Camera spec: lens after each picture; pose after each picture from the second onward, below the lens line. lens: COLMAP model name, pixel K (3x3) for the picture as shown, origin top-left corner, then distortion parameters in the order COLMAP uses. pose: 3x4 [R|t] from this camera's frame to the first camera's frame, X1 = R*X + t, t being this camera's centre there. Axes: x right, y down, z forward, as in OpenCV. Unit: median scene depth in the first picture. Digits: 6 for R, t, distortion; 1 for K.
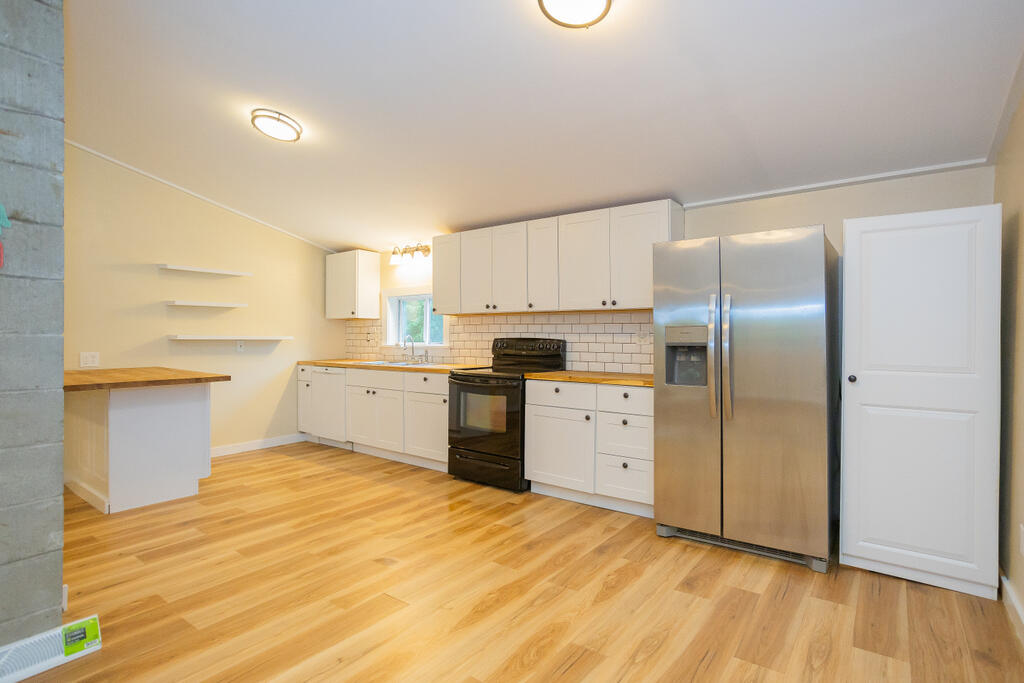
lens RADIAL K [[504.9, 0, 512.0], [0, 504.9, 341.5], [0, 0, 1]] dist [-0.056522, 0.037725]
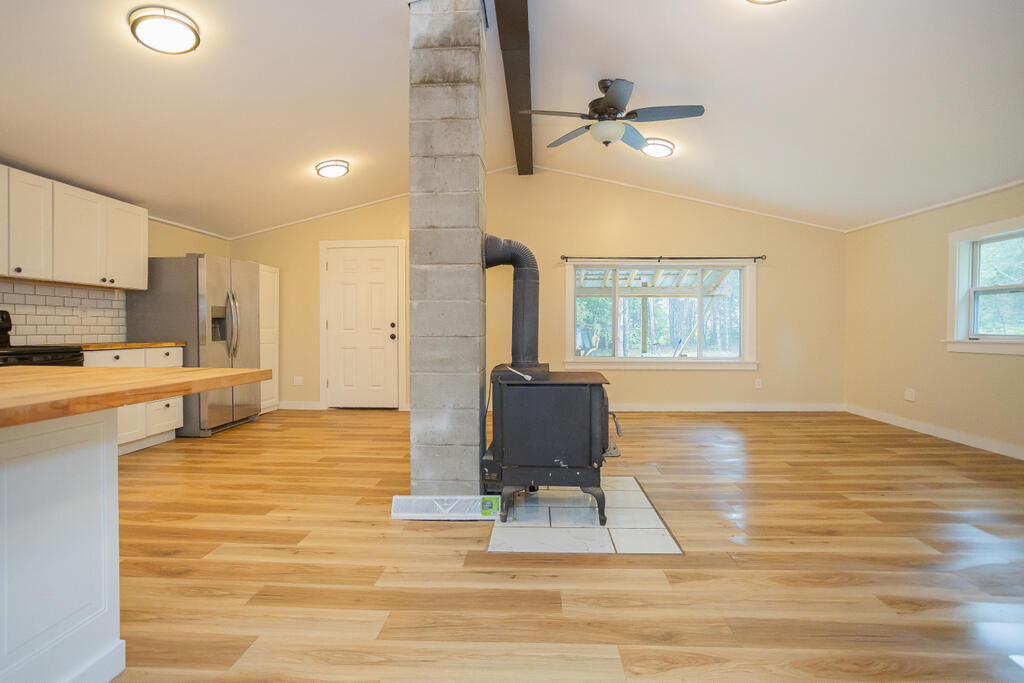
lens RADIAL K [[504.9, 0, 512.0], [0, 504.9, 341.5], [0, 0, 1]] dist [-0.056522, 0.037725]
pose [[-0.541837, -0.041565, 0.839455, -1.304952], [-0.017687, 0.999119, 0.038054, 0.000927], [-0.840298, 0.005772, -0.542094, 0.859011]]
